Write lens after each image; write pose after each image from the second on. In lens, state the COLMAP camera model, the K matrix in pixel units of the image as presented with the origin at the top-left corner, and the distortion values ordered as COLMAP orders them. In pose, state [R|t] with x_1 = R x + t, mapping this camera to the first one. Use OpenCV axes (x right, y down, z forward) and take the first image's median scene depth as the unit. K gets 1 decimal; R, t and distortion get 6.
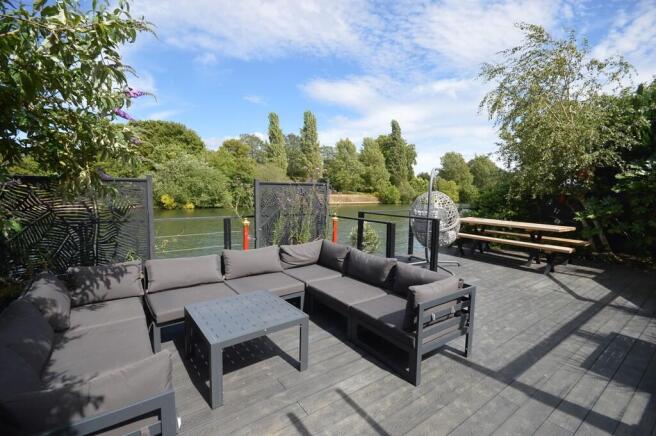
lens RADIAL K [[292.9, 0, 328.0], [0, 292.9, 218.0], [0, 0, 1]] dist [-0.000149, -0.001011]
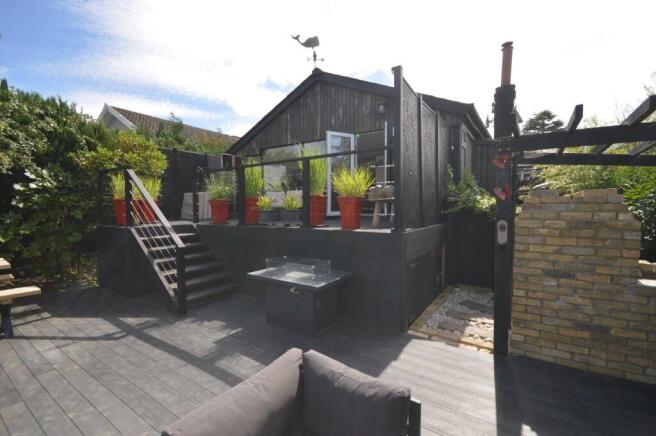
lens RADIAL K [[292.9, 0, 328.0], [0, 292.9, 218.0], [0, 0, 1]] dist [-0.000149, -0.001011]
pose [[-0.334658, -0.049374, 0.941045, -0.080482], [0.089564, 0.992439, 0.083921, -0.068250], [-0.938074, 0.112369, -0.327706, 0.658016]]
